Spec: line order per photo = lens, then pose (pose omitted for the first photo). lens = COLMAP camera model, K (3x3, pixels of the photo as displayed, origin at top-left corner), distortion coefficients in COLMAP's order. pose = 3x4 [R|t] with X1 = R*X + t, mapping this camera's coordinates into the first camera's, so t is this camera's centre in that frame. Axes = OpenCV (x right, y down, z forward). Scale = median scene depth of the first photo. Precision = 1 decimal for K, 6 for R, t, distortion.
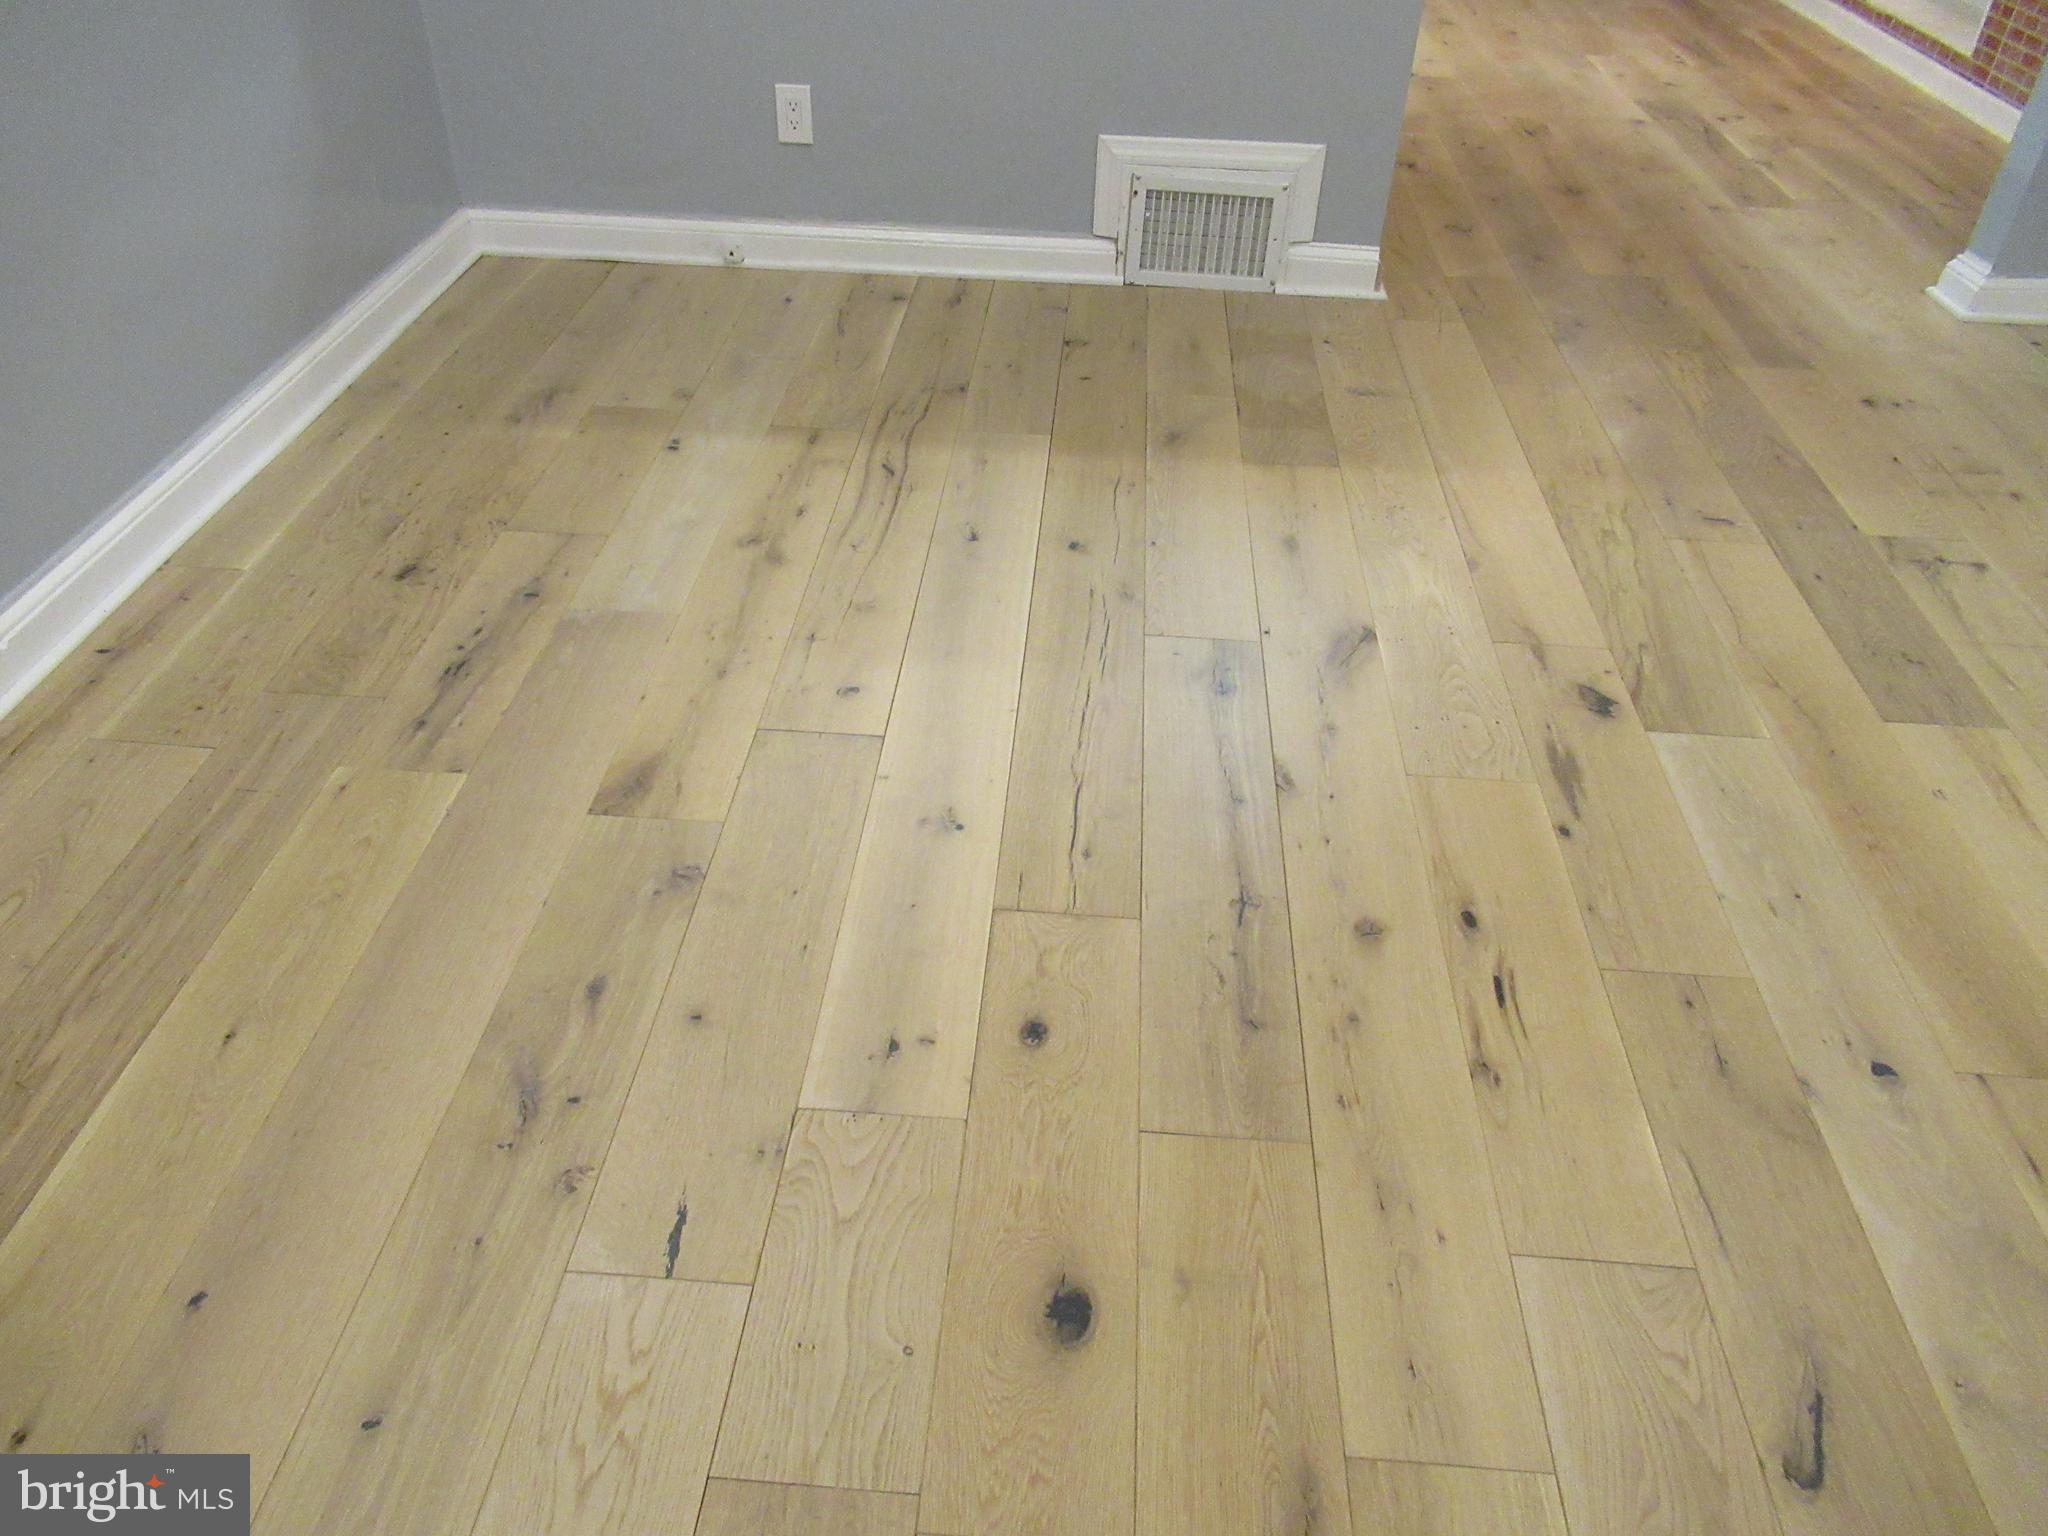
lens RADIAL K [[1516.5, 0, 1029.4], [0, 1516.5, 768.7], [0, 0, 1]] dist [0.000522, 0.006508]
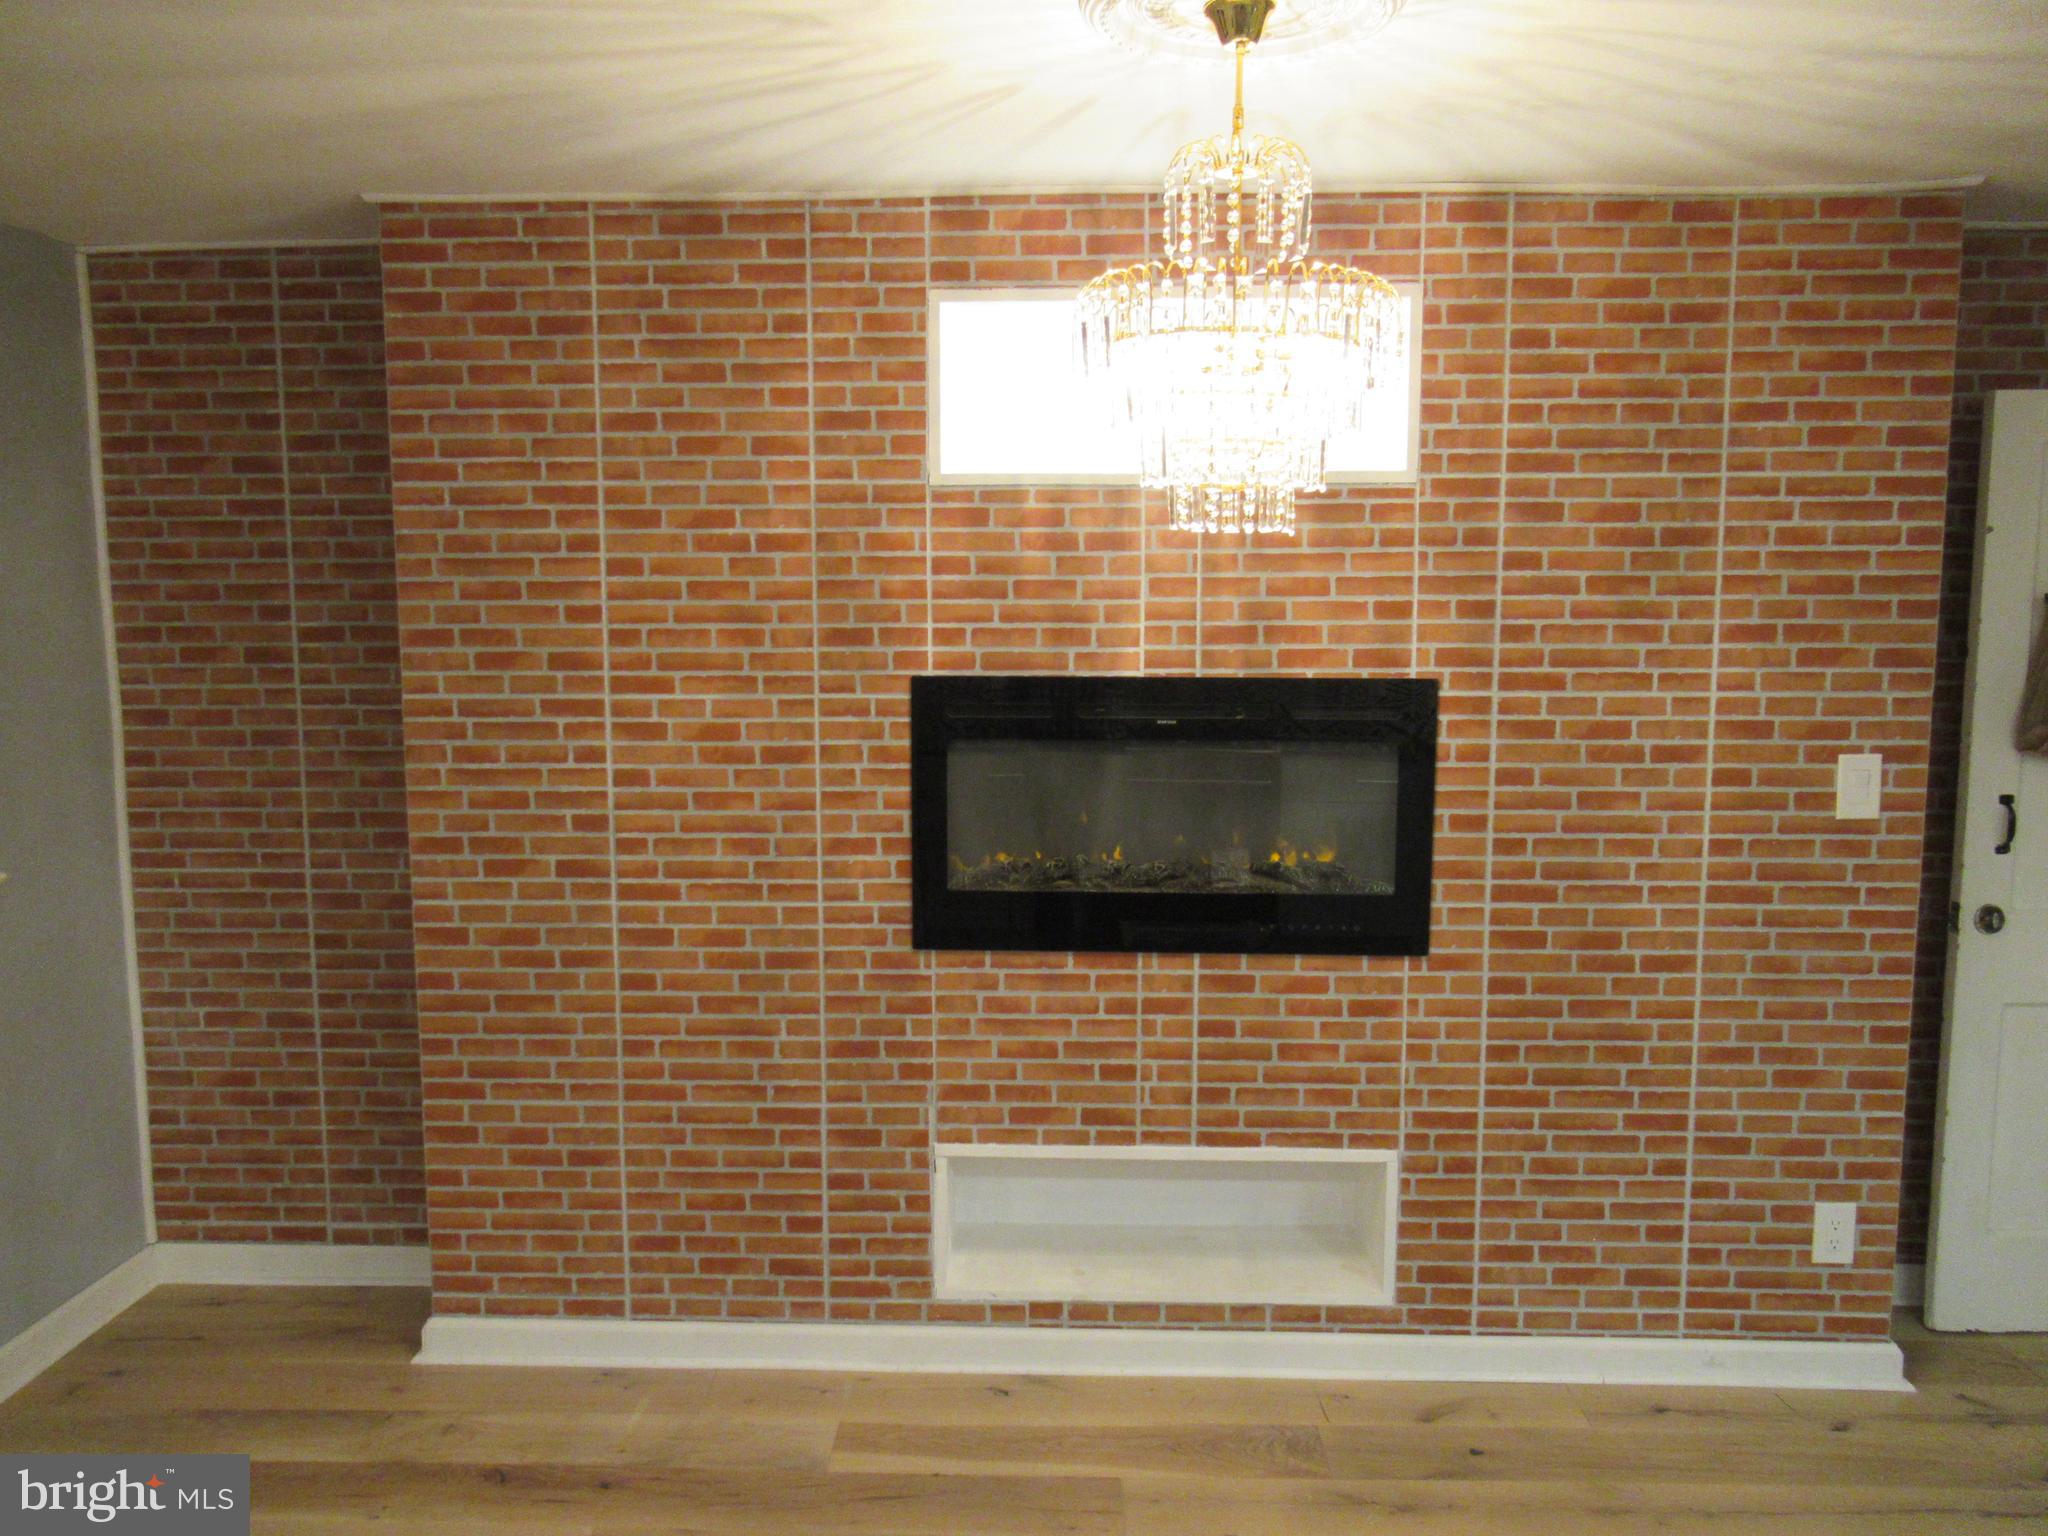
lens RADIAL K [[1521.9, 0, 1026.0], [0, 1521.9, 765.2], [0, 0, 1]] dist [-0.005116, -0.002173]
pose [[-0.028959, -0.140509, 0.989656, 0.064512], [0.607850, 0.783499, 0.129026, -1.143359], [-0.793524, 0.605298, 0.062719, 1.339252]]
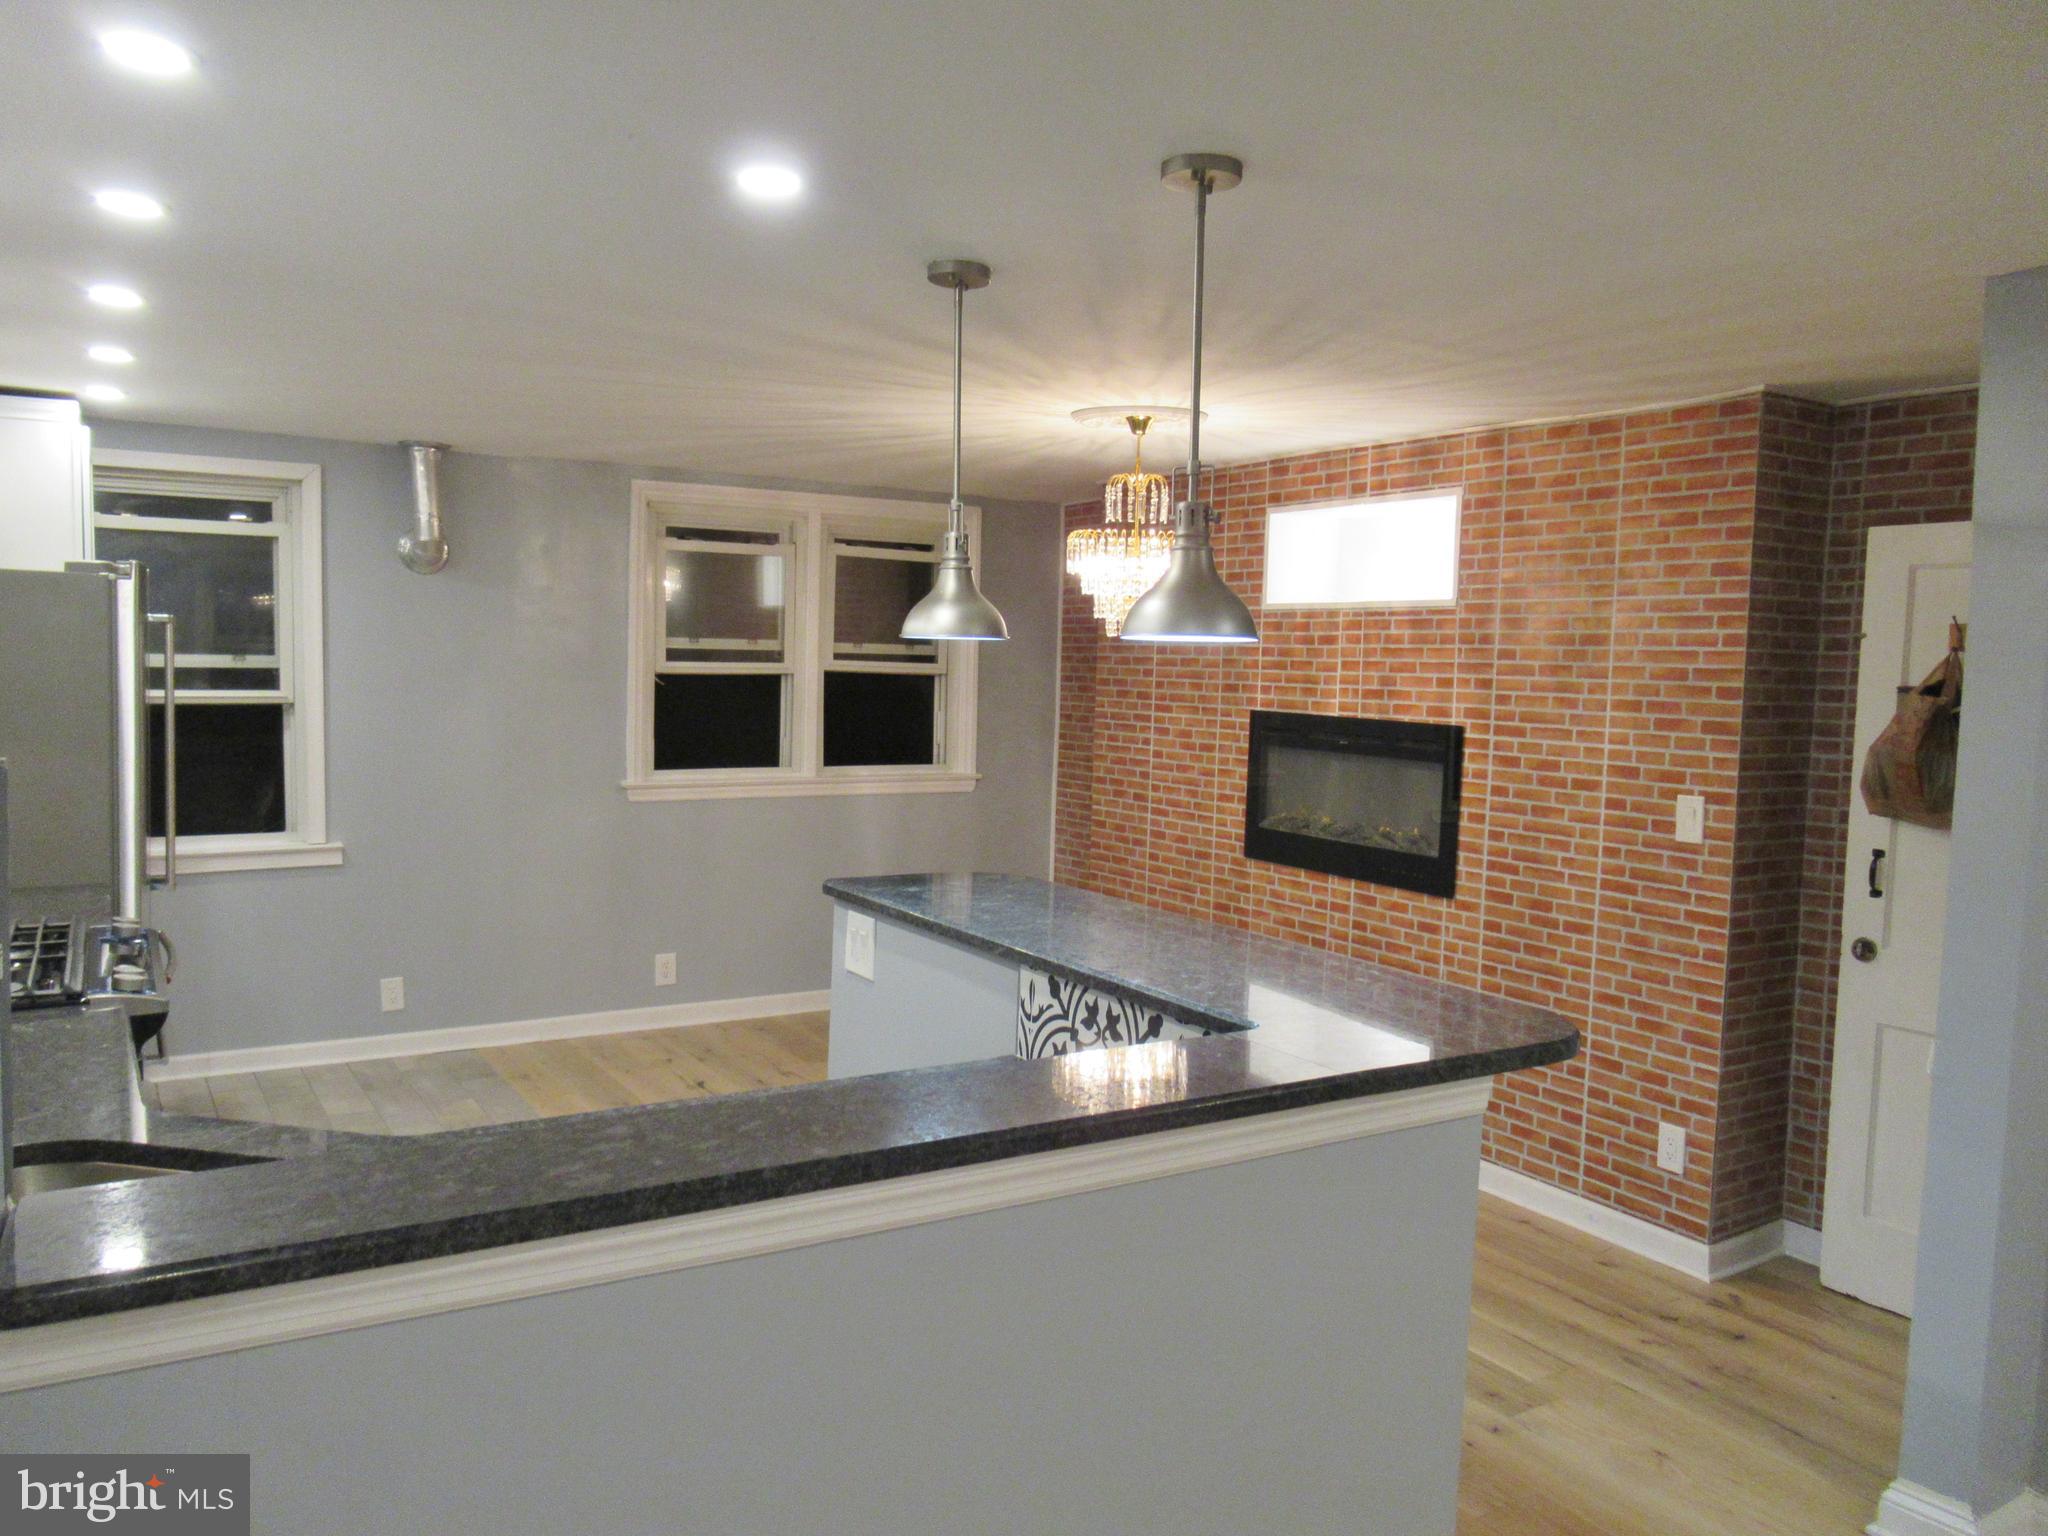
lens RADIAL K [[1520.5, 0, 1024.0], [0, 1520.5, 768.0], [0, 0, 1]] dist [-0.004044, -0.000907]
pose [[0.814475, -0.042753, 0.578622, -0.204649], [0.345133, 0.837350, -0.423943, -0.473823], [-0.466384, 0.544992, 0.696756, 0.455293]]
